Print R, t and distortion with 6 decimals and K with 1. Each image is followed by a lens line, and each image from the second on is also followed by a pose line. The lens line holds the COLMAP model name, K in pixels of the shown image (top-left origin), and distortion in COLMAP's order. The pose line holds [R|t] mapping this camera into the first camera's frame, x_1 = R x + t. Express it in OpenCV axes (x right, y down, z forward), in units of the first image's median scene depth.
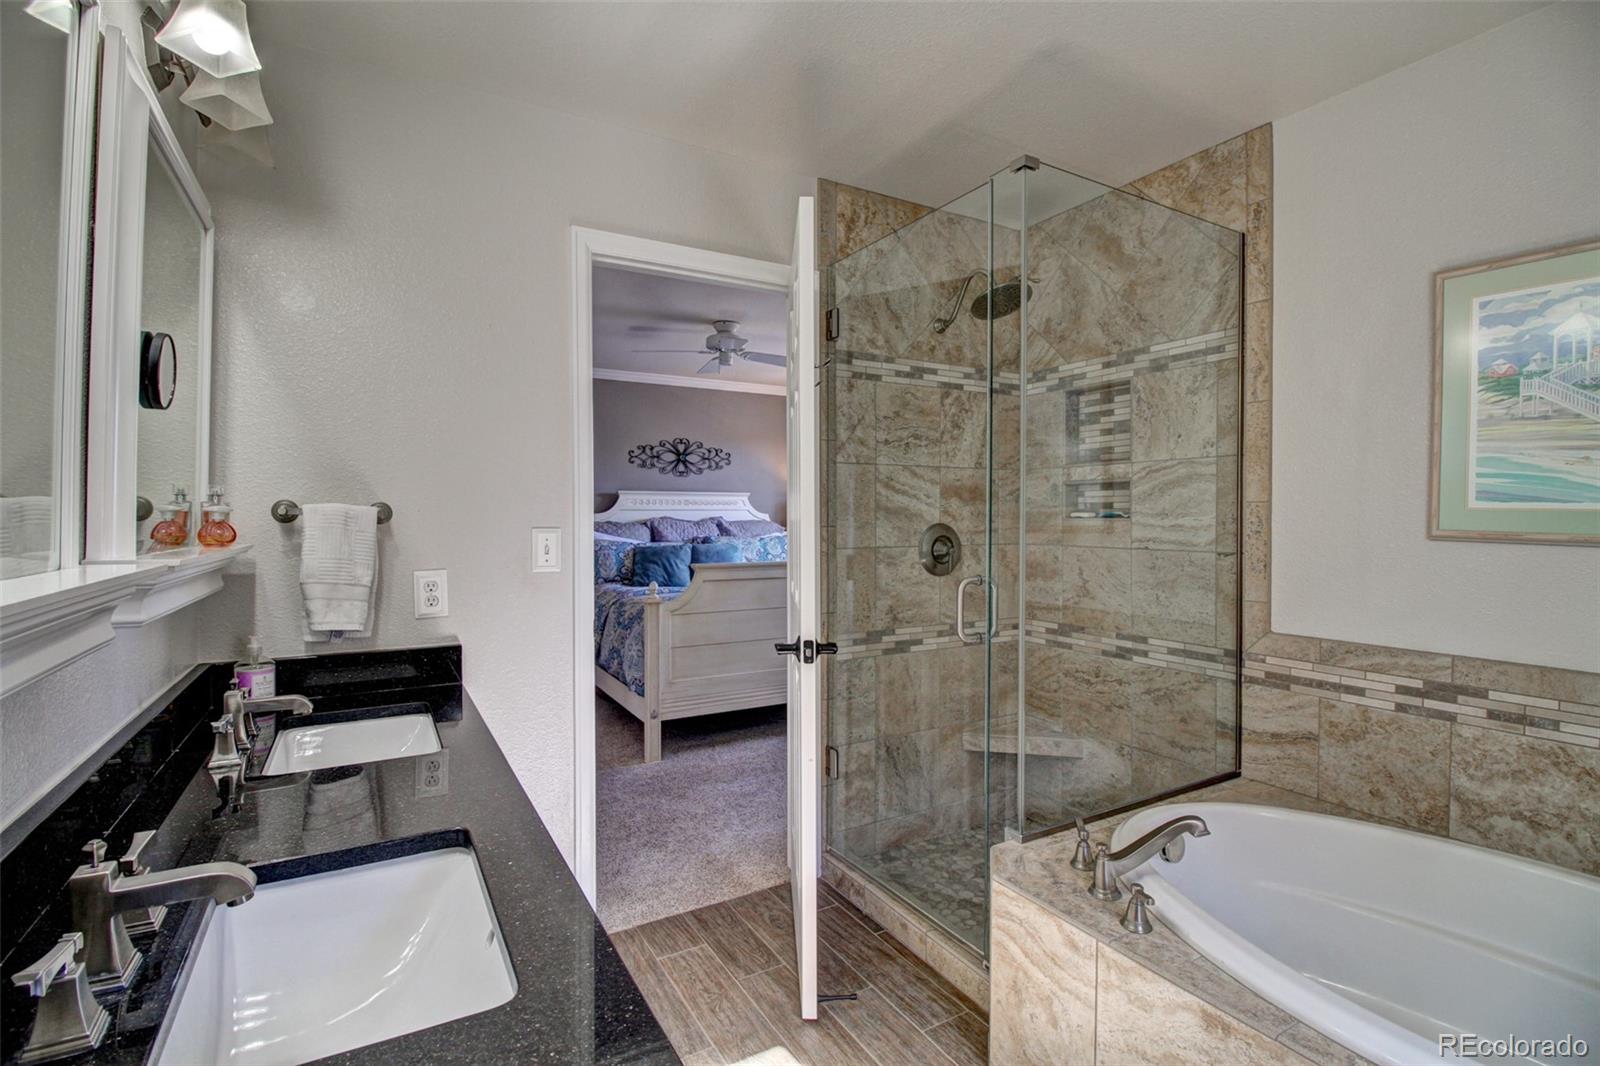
lens RADIAL K [[738.9, 0, 792.5], [0, 738.9, 522.3], [0, 0, 1]] dist [-0.003714, -0.000970]
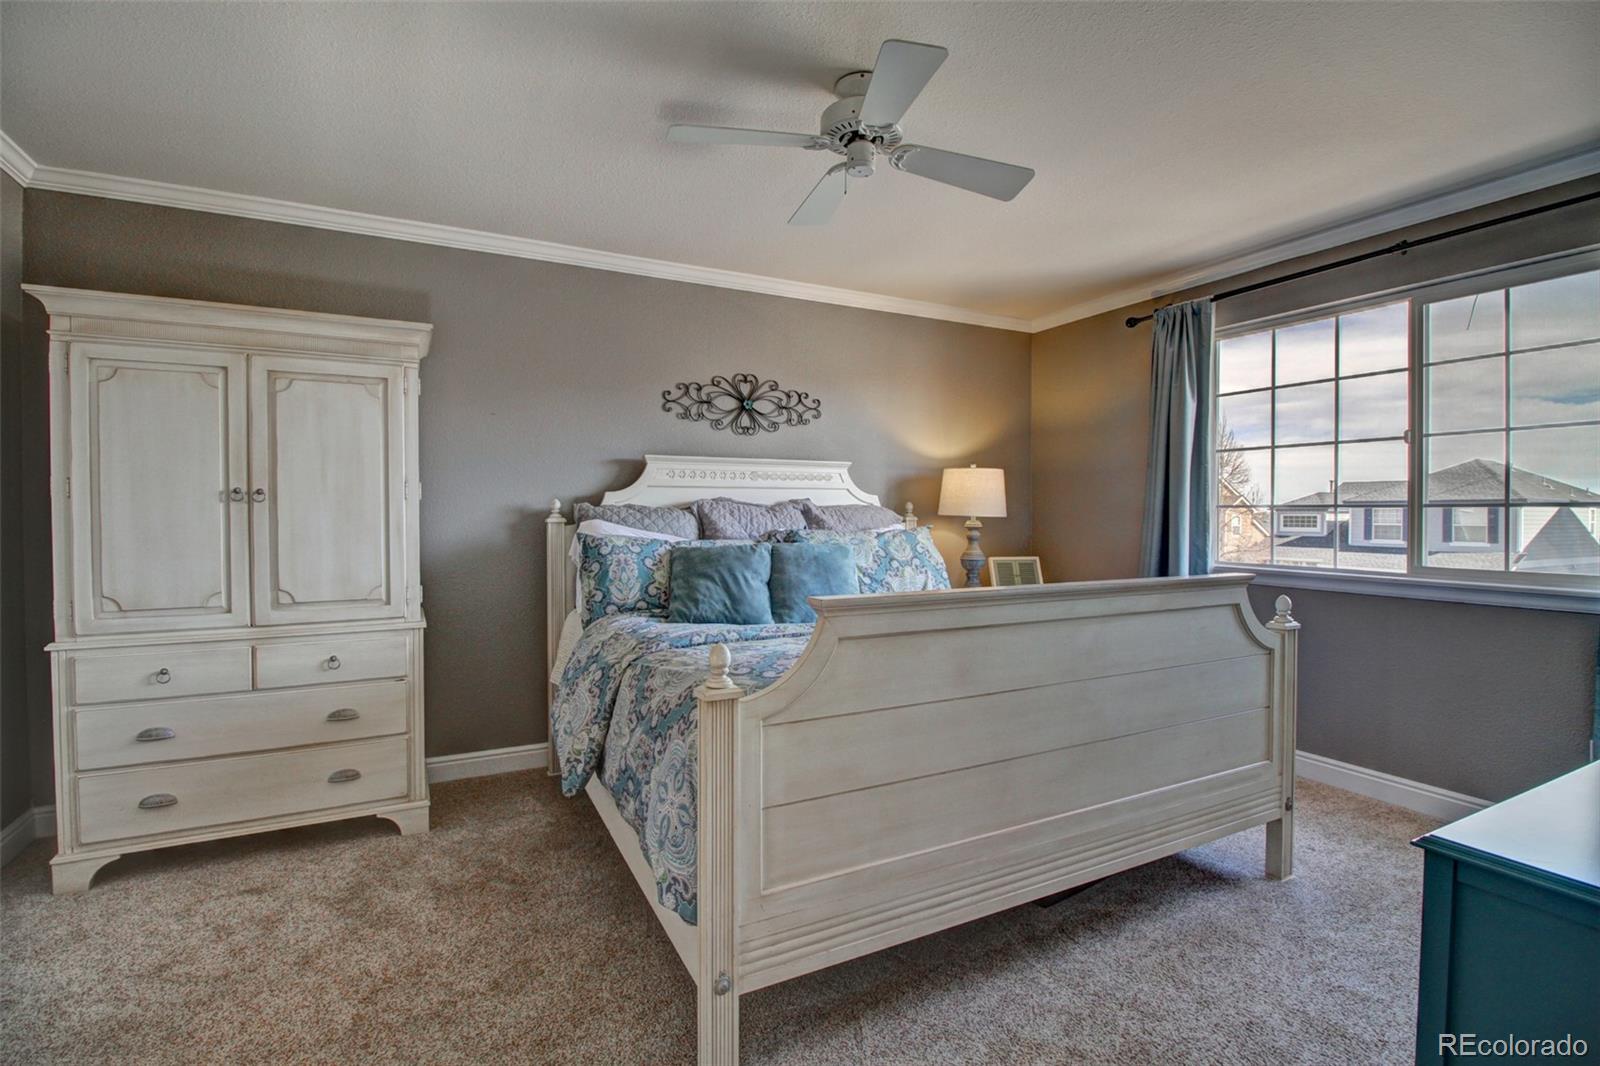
lens RADIAL K [[738.9, 0, 792.5], [0, 738.9, 522.3], [0, 0, 1]] dist [-0.003714, -0.000970]
pose [[0.998917, 0.004084, -0.046357, -0.086057], [-0.003608, 0.999940, 0.010348, 0.006426], [0.046396, -0.010170, 0.998871, 0.396596]]
